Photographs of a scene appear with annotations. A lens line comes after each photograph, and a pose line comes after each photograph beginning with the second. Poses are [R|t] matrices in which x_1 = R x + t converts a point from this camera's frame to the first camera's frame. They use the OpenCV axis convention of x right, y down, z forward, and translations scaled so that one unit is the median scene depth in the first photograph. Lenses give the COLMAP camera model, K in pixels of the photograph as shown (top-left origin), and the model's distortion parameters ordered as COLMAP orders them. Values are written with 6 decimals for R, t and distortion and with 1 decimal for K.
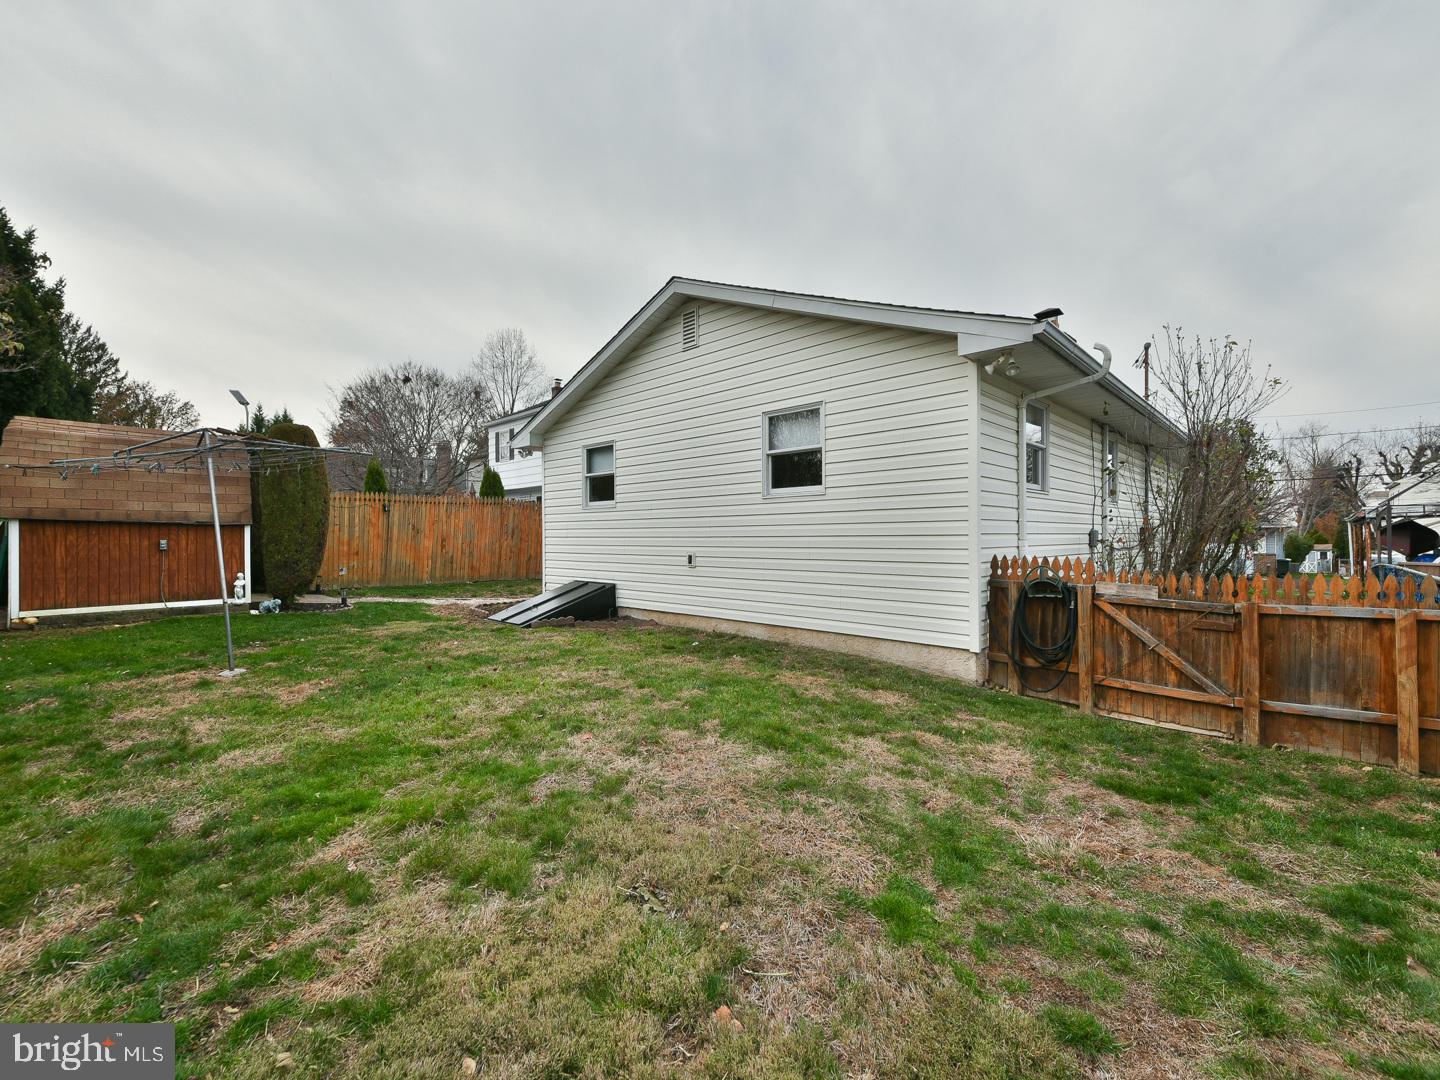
lens RADIAL K [[599.6, 0, 730.6], [0, 599.6, 534.7], [0, 0, 1]] dist [0.016198, -0.000734]
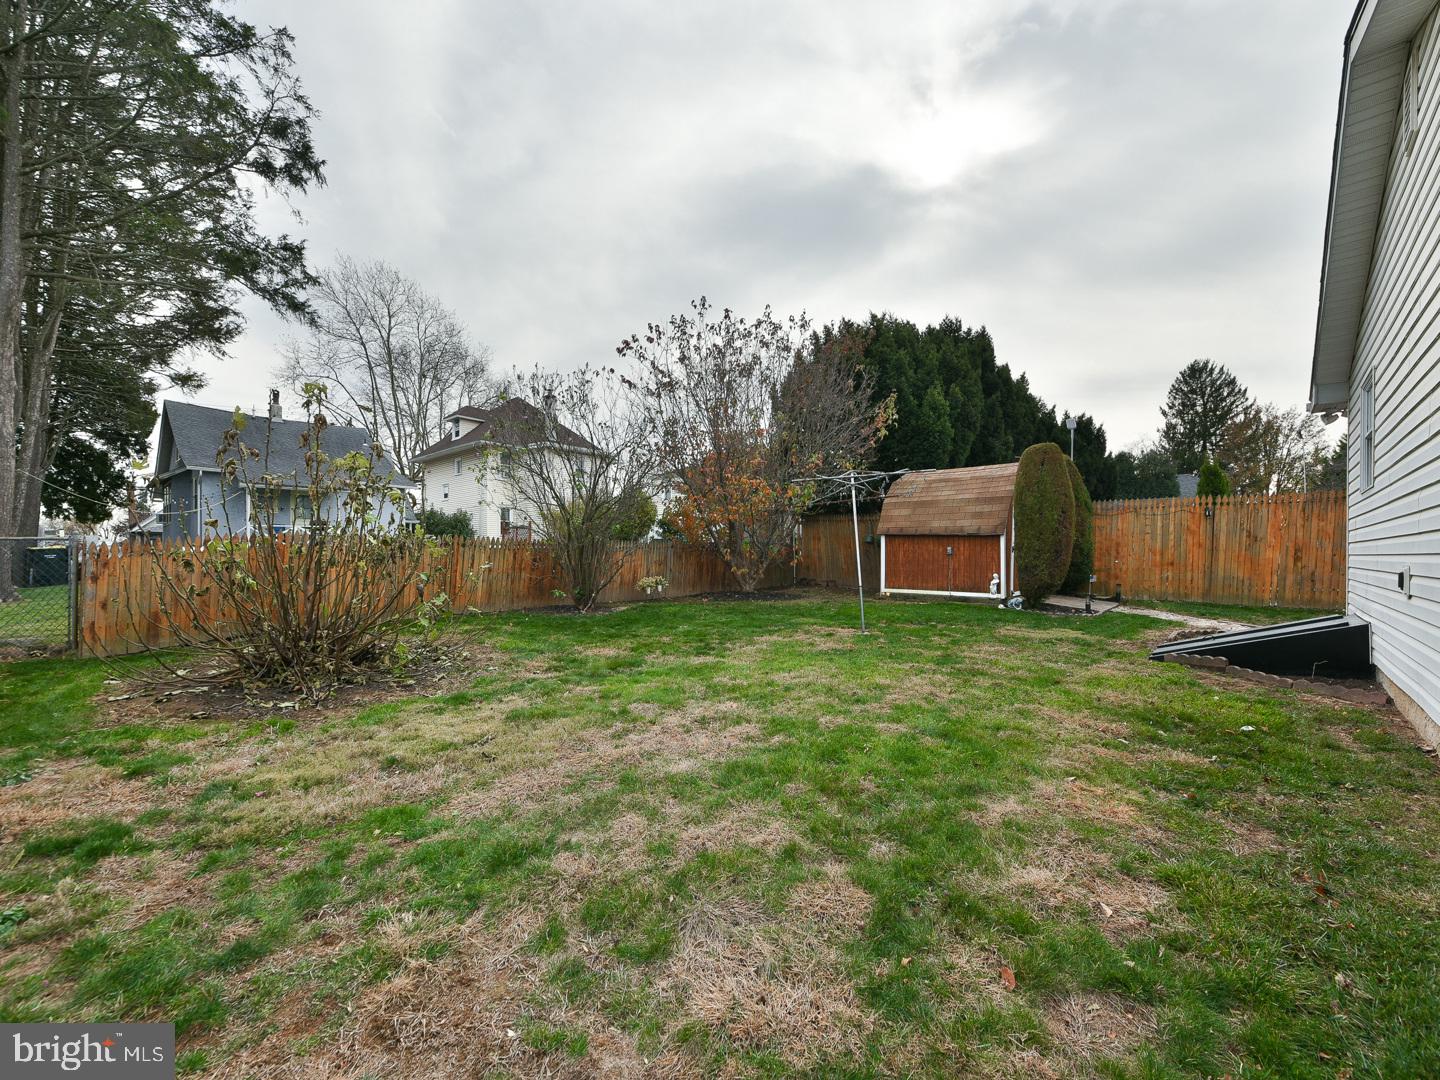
lens RADIAL K [[599.6, 0, 730.1], [0, 599.6, 548.5], [0, 0, 1]] dist [0.016198, -0.000734]
pose [[0.005901, -0.003949, -0.999975, 0.411056], [-0.001625, 0.999991, -0.003959, 0.017054], [0.999981, 0.001648, 0.005895, 0.440906]]
